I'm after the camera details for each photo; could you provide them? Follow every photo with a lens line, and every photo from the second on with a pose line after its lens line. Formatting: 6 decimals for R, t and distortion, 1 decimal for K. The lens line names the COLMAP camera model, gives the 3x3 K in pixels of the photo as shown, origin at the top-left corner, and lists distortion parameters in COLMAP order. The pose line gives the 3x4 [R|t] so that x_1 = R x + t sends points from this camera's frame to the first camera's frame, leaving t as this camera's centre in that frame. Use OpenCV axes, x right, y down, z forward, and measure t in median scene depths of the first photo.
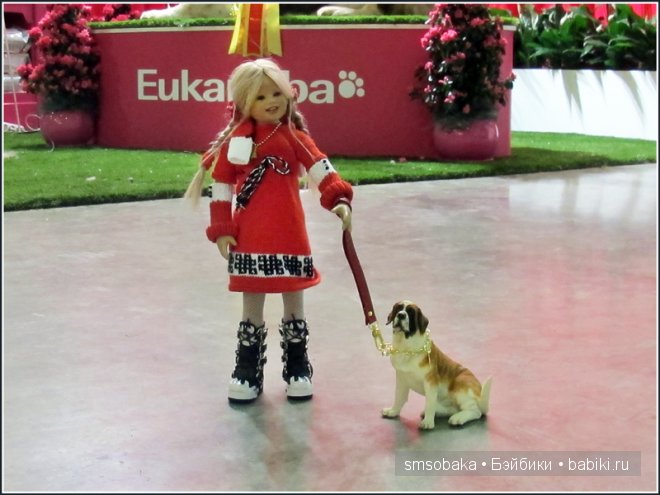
lens RADIAL K [[1353.7, 0, 311.5], [0, 1353.7, 246.6], [0, 0, 1]] dist [-0.124426, -0.042189]
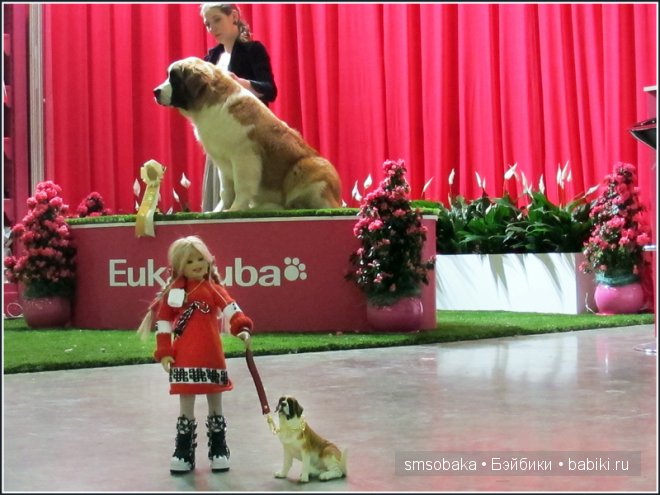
lens RADIAL K [[1599.6, 0, 330.0], [0, 1599.6, 247.5], [0, 0, 1]] dist [-0.092129, -0.026431]
pose [[0.999818, -0.017156, 0.008332, 0.057130], [0.018209, 0.988608, -0.149408, 0.077901], [-0.005674, 0.149533, 0.988740, -0.414185]]
